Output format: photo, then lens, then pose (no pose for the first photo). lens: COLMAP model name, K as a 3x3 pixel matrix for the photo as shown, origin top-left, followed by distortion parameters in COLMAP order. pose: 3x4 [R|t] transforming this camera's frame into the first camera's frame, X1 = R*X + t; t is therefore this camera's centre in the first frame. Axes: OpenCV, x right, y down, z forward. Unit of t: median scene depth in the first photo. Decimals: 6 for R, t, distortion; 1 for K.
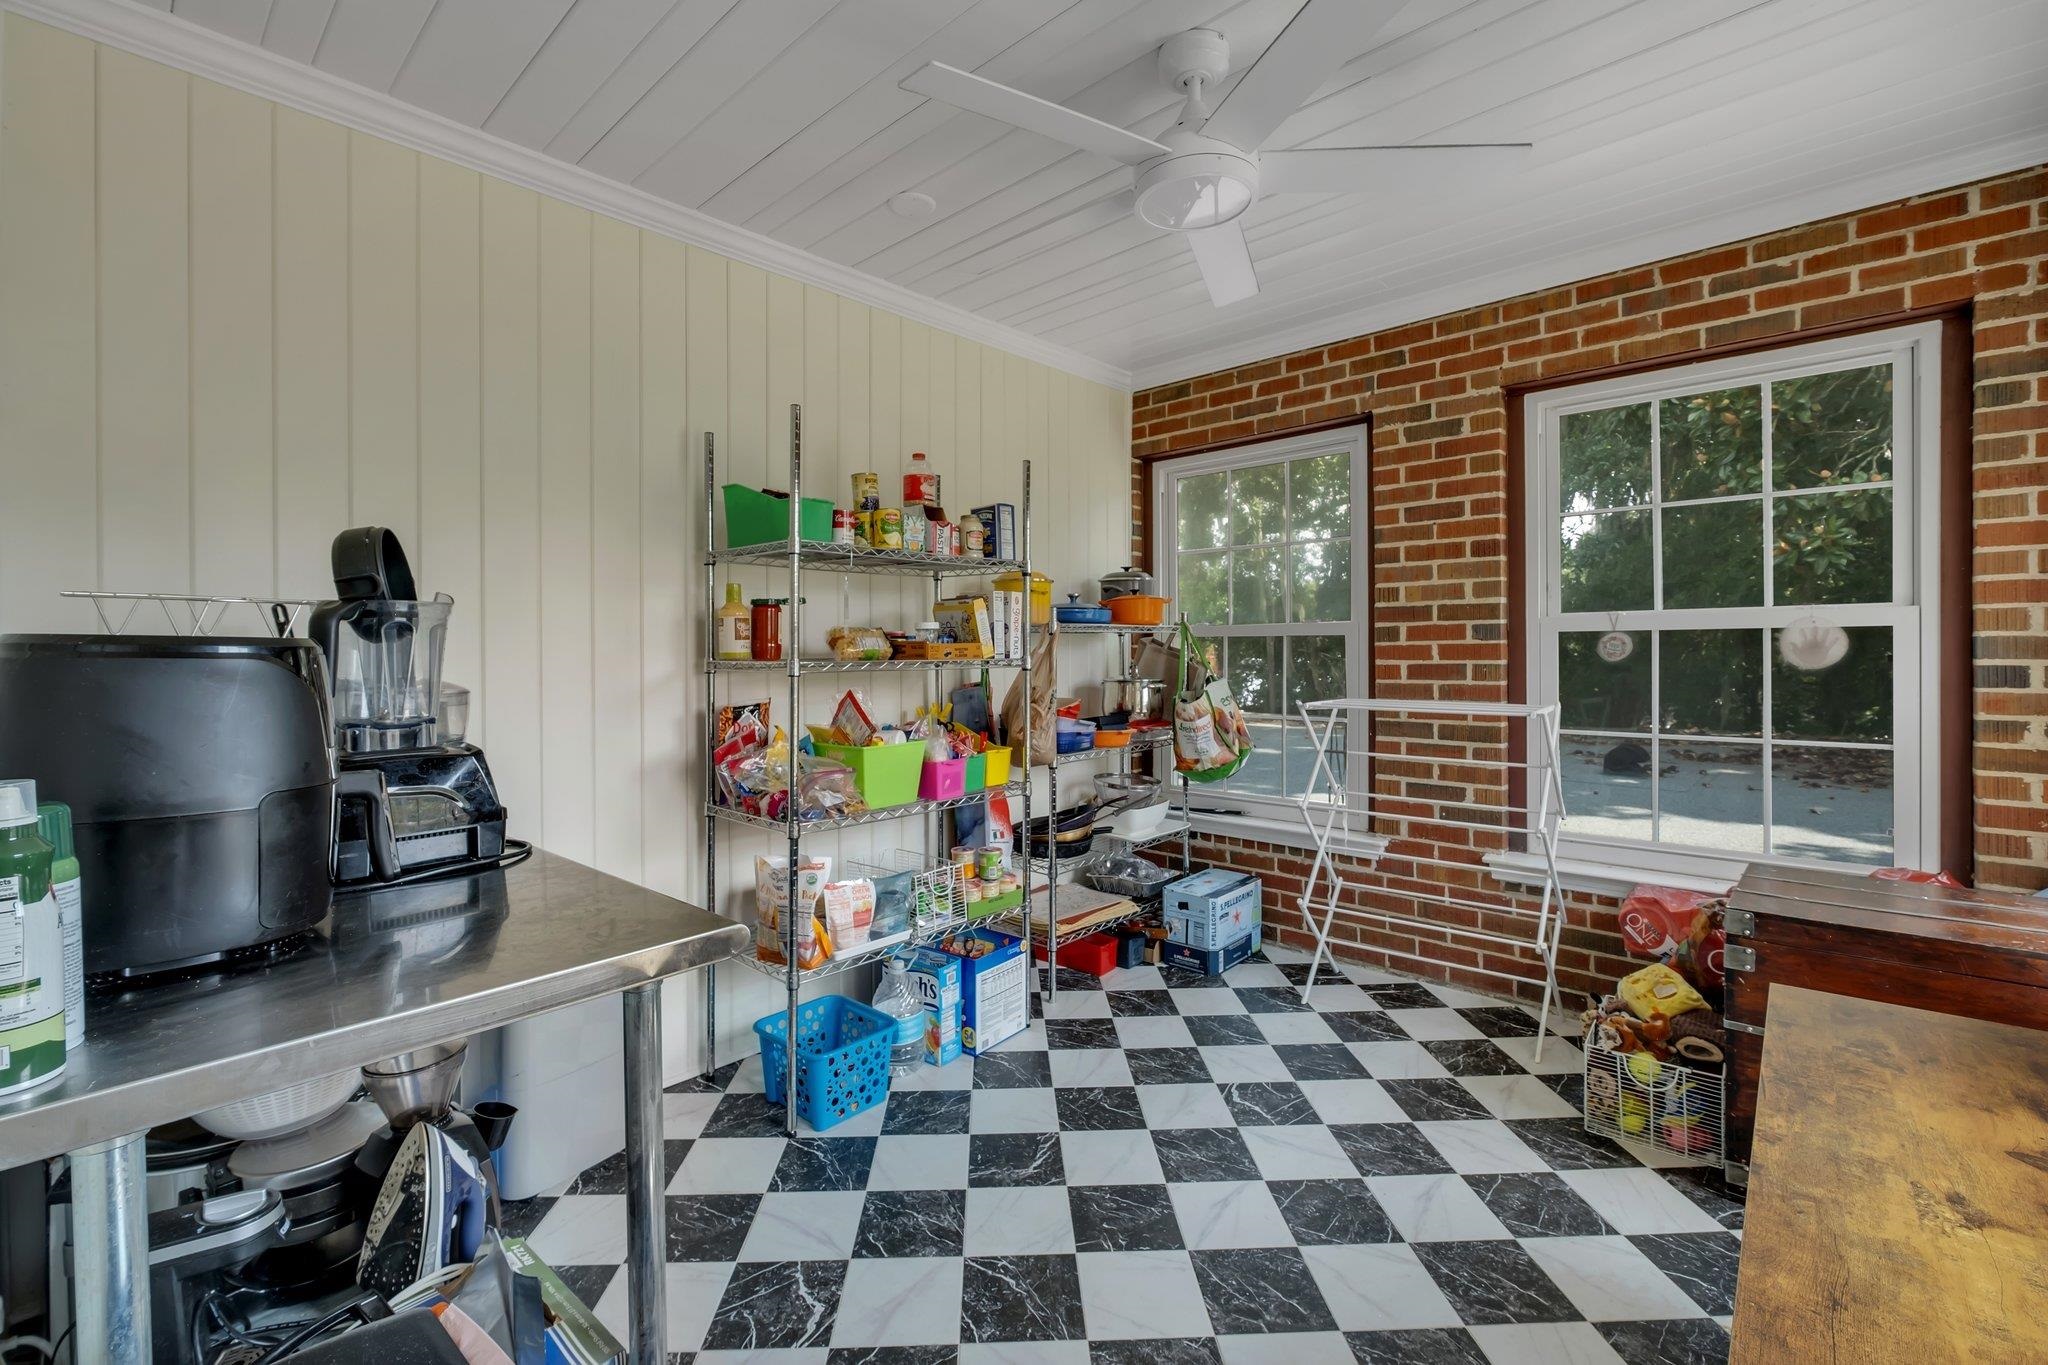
lens RADIAL K [[853.7, 0, 1027.9], [0, 853.7, 627.7], [0, 0, 1]] dist [-0.003291, -0.000537]
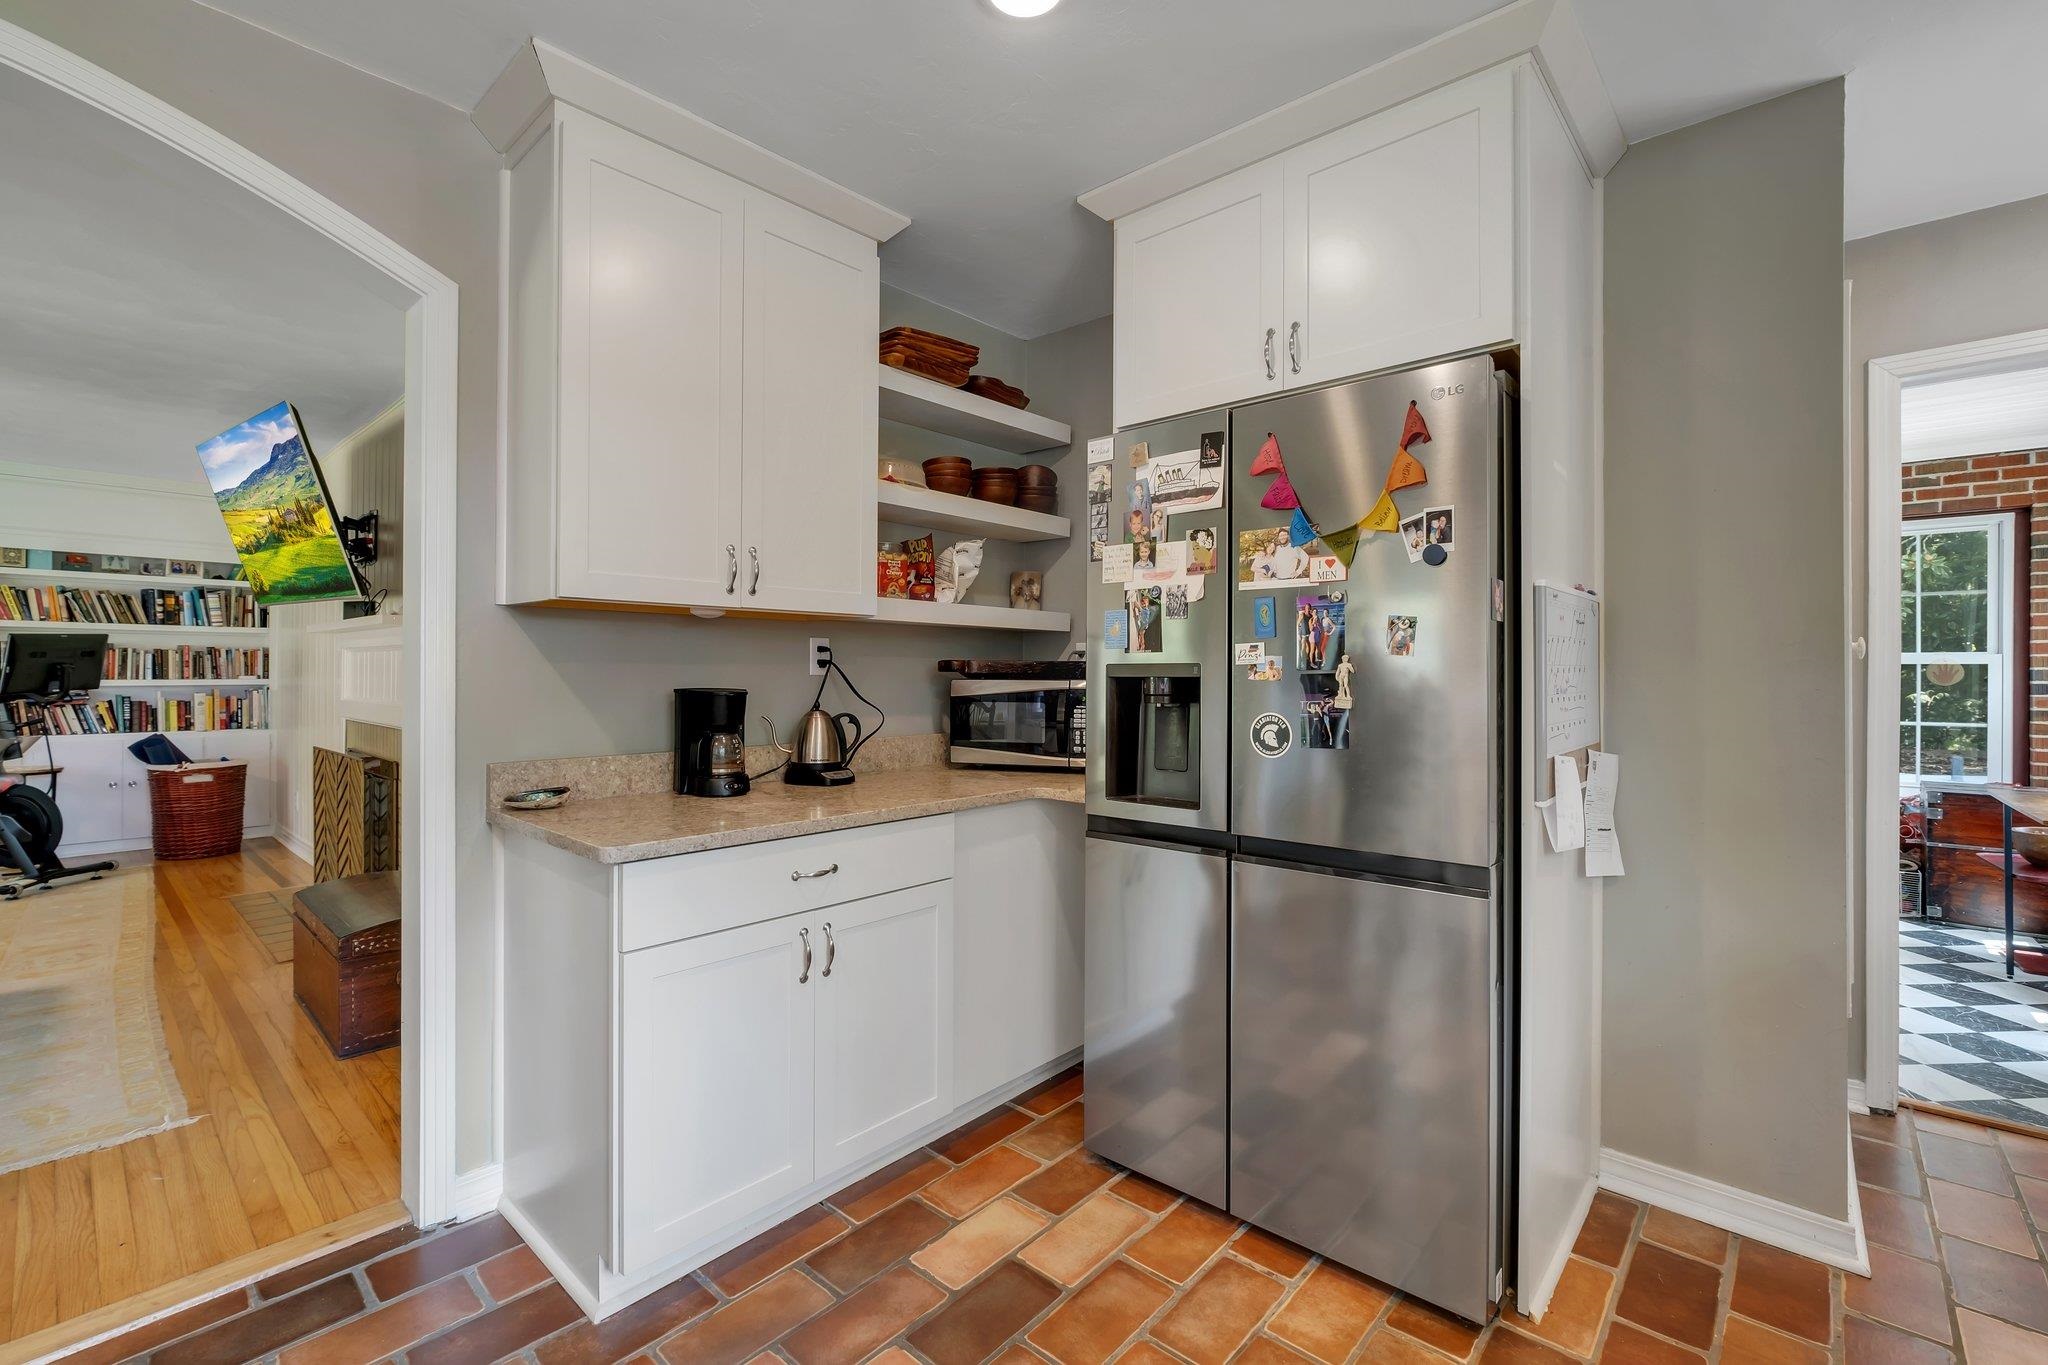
lens RADIAL K [[888.0, 0, 1013.6], [0, 888.0, 662.8], [0, 0, 1]] dist [-0.000183, 0.000315]
pose [[0.999828, 0.012859, -0.013359, -1.266122], [-0.012951, 0.999893, -0.006804, 0.042397], [0.013271, 0.006976, 0.999888, -1.134529]]
